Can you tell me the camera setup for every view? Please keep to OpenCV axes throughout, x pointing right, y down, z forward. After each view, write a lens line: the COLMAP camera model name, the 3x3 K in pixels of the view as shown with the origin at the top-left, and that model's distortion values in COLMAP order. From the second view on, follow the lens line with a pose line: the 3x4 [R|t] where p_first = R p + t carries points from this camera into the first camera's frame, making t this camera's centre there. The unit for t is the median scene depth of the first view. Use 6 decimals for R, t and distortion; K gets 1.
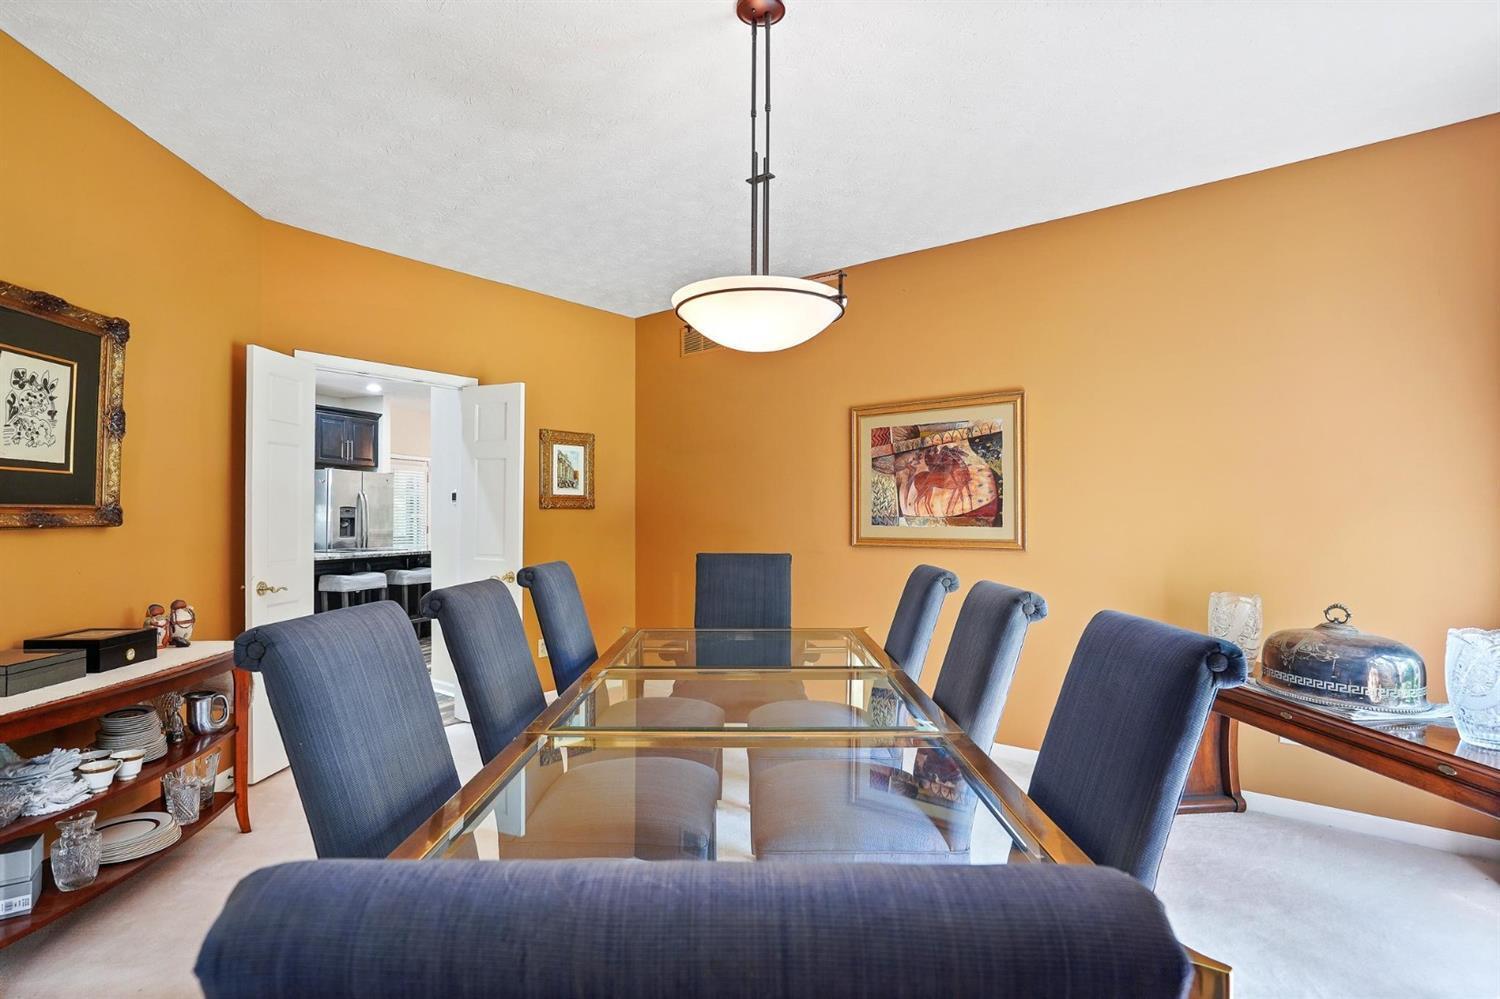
lens RADIAL K [[739.1, 0, 750.0], [0, 739.1, 499.5], [0, 0, 1]] dist [-0.022464, -0.000103]
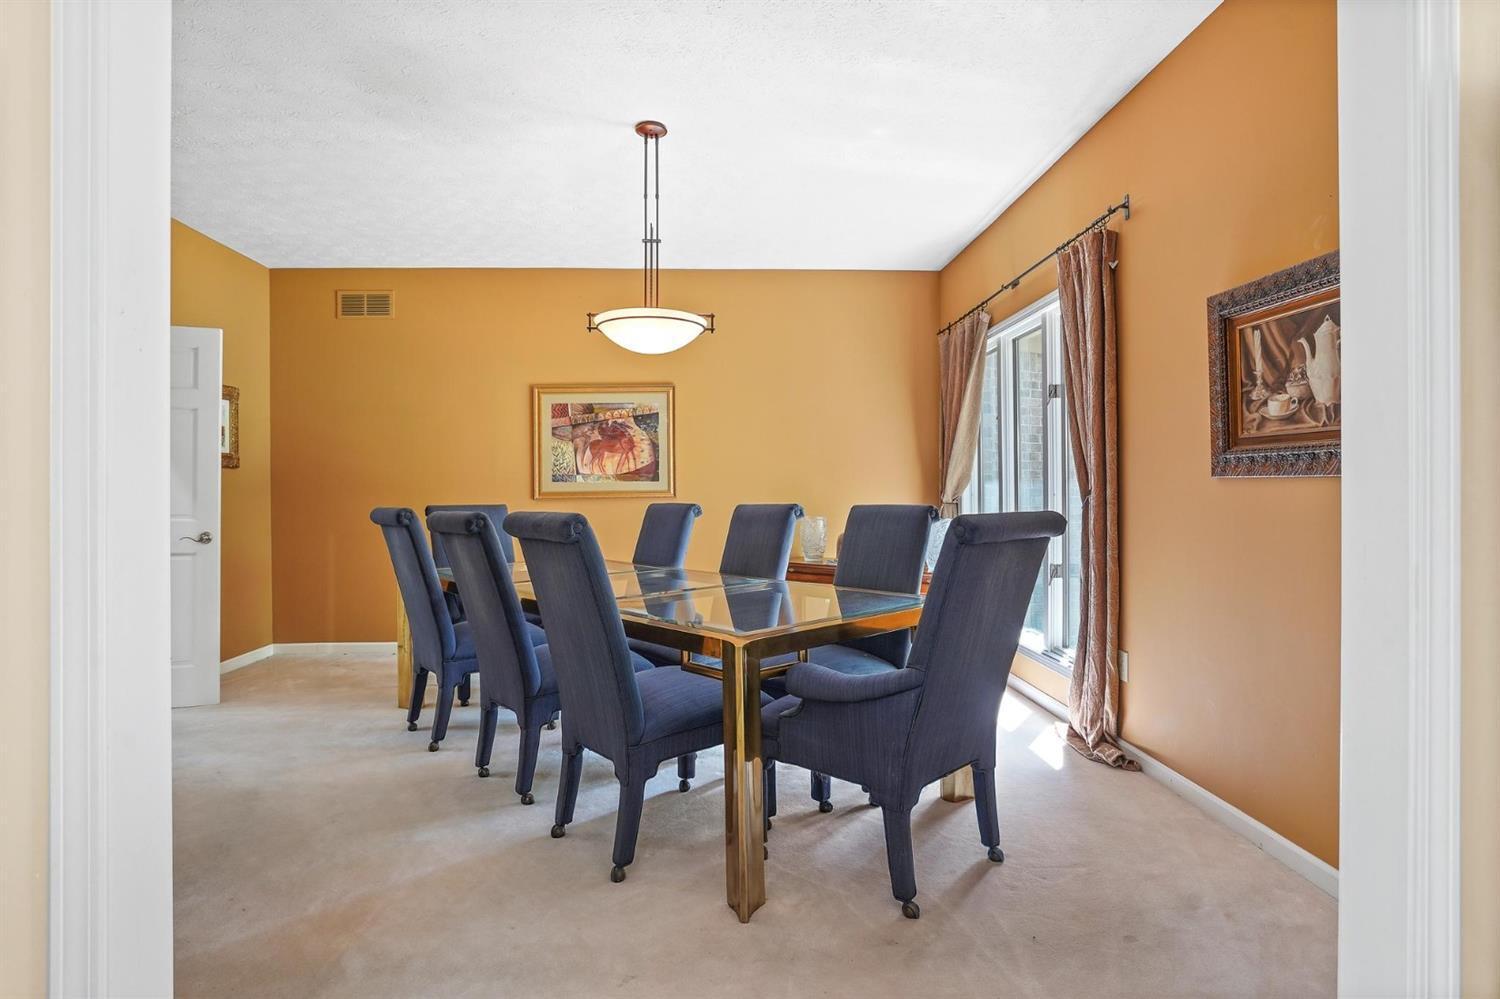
lens RADIAL K [[739.1, 0, 750.0], [0, 739.1, 499.5], [0, 0, 1]] dist [-0.022464, -0.000103]
pose [[0.740737, -0.018959, 0.671527, -0.441893], [-0.003905, 0.999463, 0.032525, 0.024118], [-0.671784, -0.026715, 0.740265, -0.142973]]
